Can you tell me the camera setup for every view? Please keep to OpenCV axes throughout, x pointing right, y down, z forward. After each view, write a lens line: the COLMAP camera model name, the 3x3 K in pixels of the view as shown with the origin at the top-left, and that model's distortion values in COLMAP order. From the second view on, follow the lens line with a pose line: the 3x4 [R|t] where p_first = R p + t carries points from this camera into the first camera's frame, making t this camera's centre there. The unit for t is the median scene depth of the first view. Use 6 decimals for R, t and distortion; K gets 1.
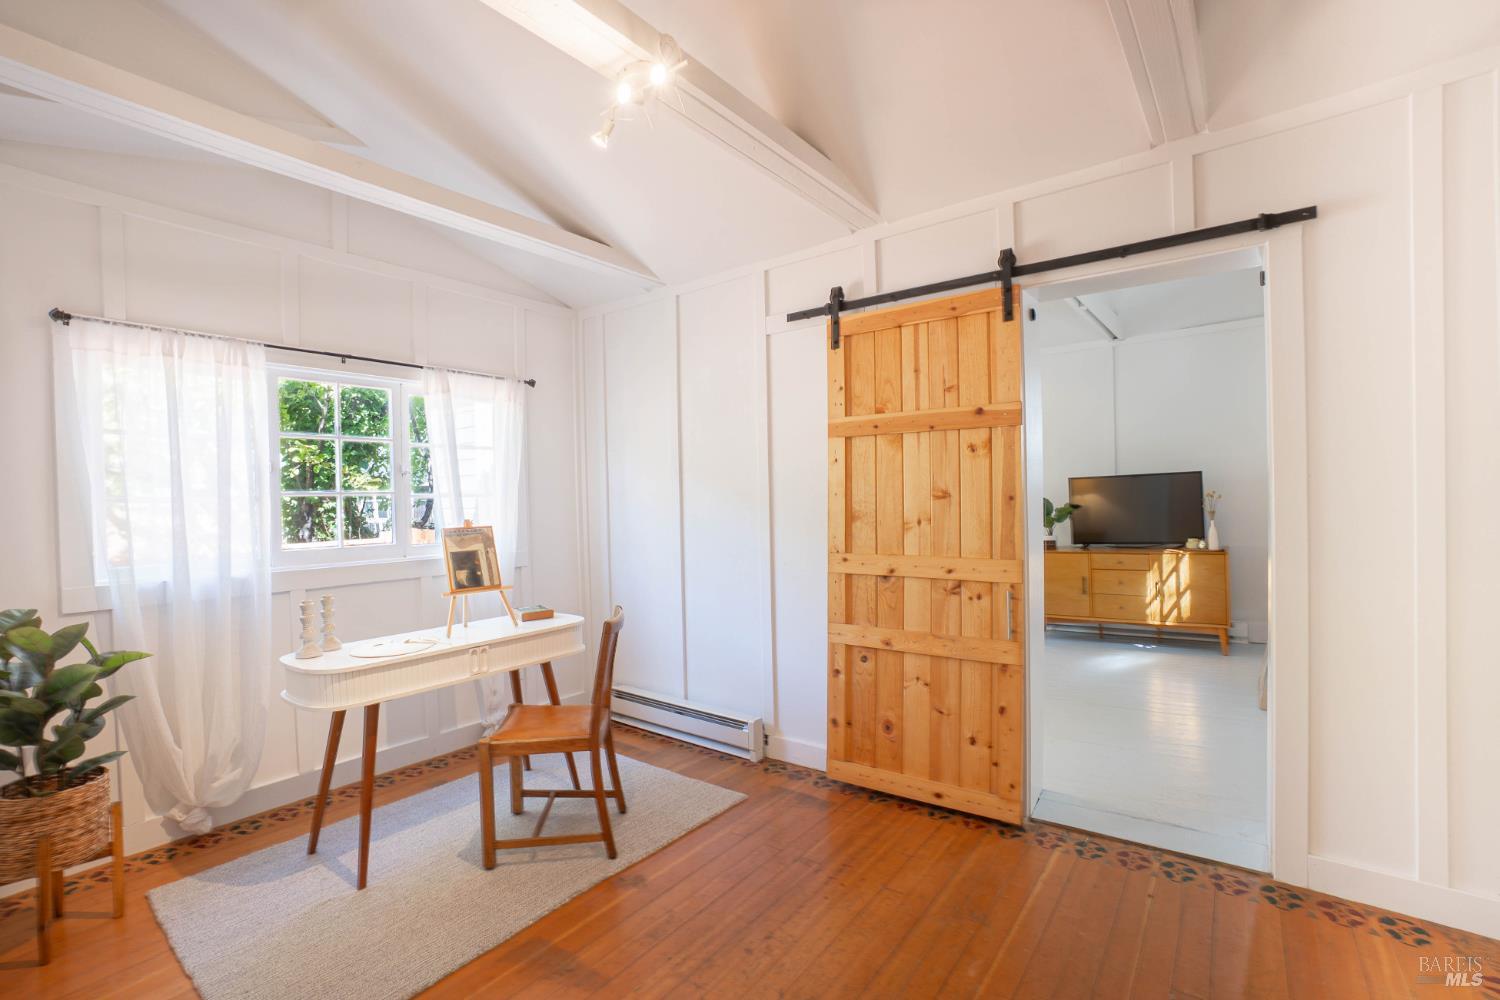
lens RADIAL K [[667.9, 0, 736.3], [0, 667.9, 501.1], [0, 0, 1]] dist [-0.064421, 0.022681]
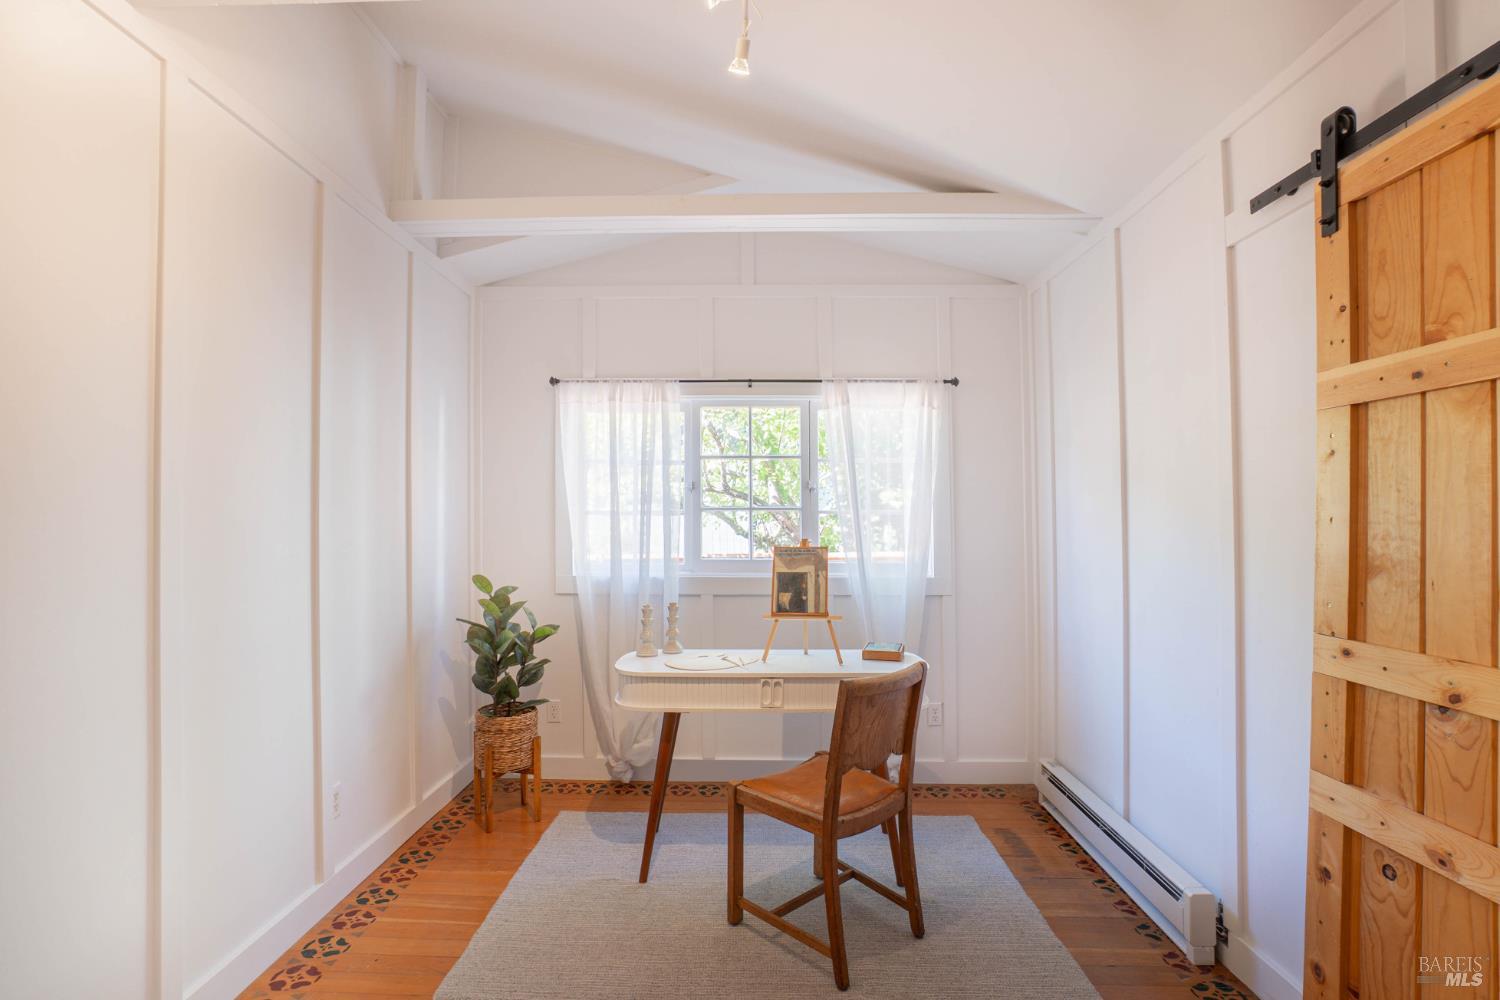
lens RADIAL K [[667.9, 0, 736.3], [0, 667.9, 501.1], [0, 0, 1]] dist [-0.064421, 0.022681]
pose [[0.592536, -0.000268, -0.805544, 0.284169], [-0.018034, 0.999745, -0.013599, -0.009927], [0.805342, 0.022585, 0.592380, 0.358817]]
